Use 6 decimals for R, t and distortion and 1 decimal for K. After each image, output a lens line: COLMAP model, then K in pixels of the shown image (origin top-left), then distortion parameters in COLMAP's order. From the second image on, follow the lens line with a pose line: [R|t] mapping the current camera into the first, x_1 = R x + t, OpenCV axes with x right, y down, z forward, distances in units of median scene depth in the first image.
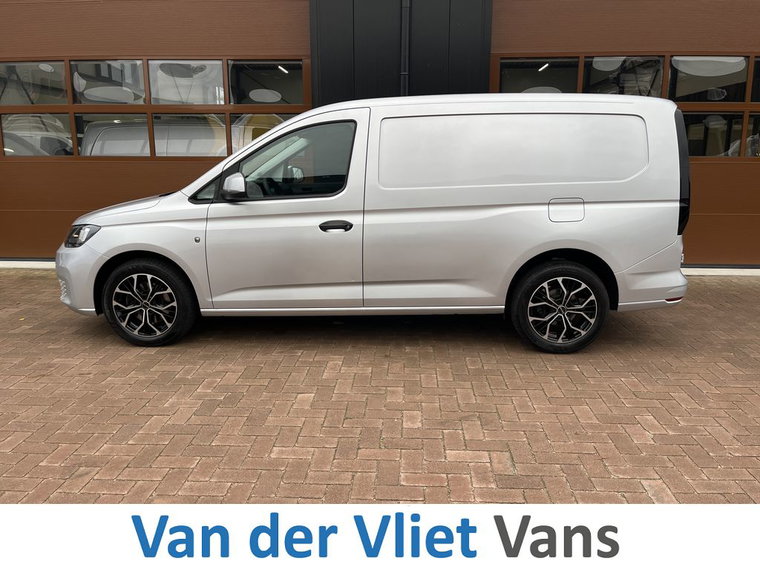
lens RADIAL K [[594.8, 0, 380.0], [0, 594.8, 285.0], [0, 0, 1]] dist [0.067723, -0.109102]
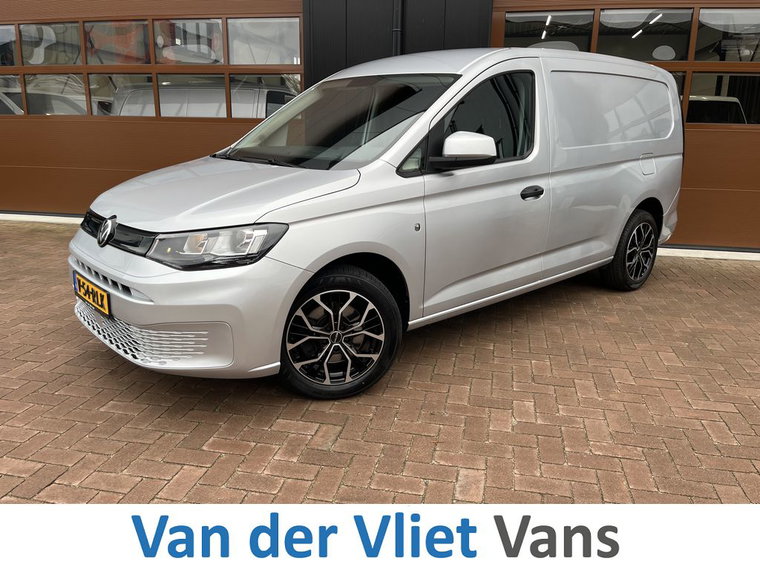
lens RADIAL K [[594.8, 0, 380.0], [0, 594.8, 285.0], [0, 0, 1]] dist [0.067723, -0.109102]
pose [[0.987312, 0.054209, -0.149254, 0.346316], [-0.048262, 0.997901, 0.043184, 0.016970], [0.151282, -0.035433, 0.987855, 0.094411]]
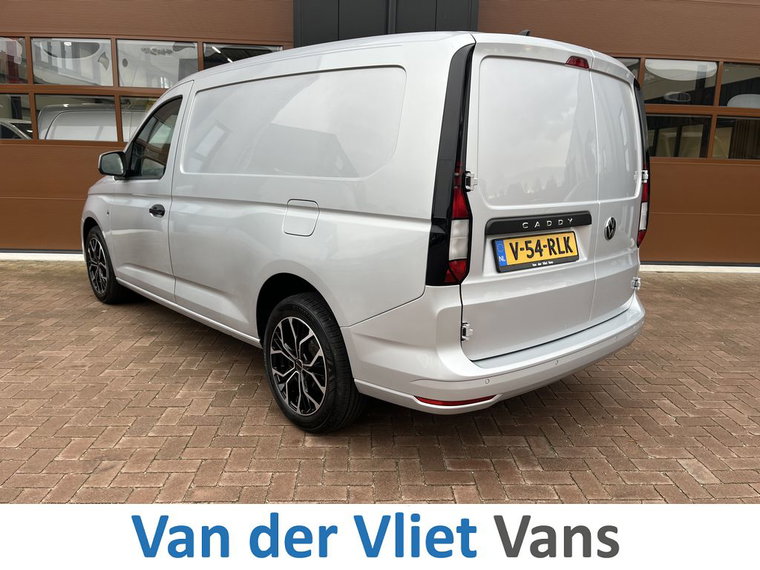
lens RADIAL K [[596.3, 0, 382.7], [0, 596.3, 294.2], [0, 0, 1]] dist [0.065696, -0.107566]
pose [[0.994917, 0.003587, 0.100632, -0.134985], [-0.004717, 0.999928, 0.010994, 0.027456], [-0.100585, -0.011413, 0.994863, 0.027267]]
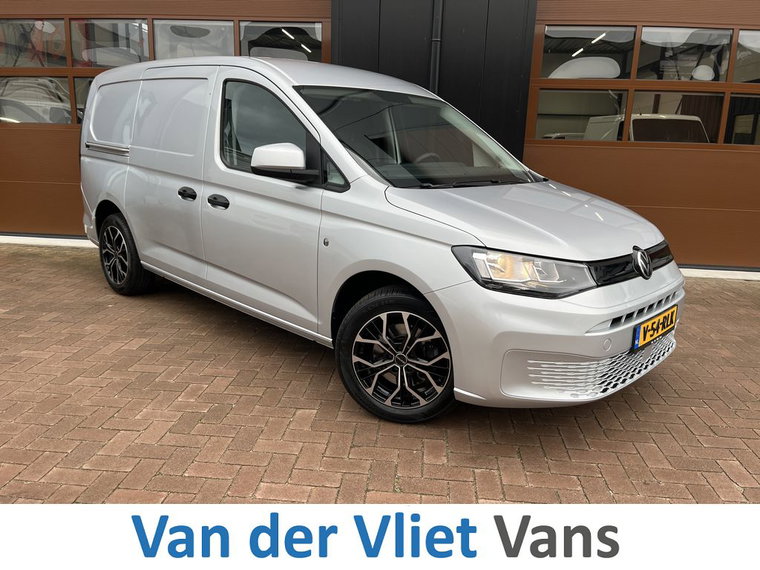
lens RADIAL K [[593.7, 0, 373.7], [0, 593.7, 292.7], [0, 0, 1]] dist [0.072927, -0.120958]
pose [[0.998508, 0.040064, -0.037091, -0.007365], [-0.038800, 0.998661, 0.034217, -0.012842], [0.038412, -0.032727, 0.998726, 0.194768]]
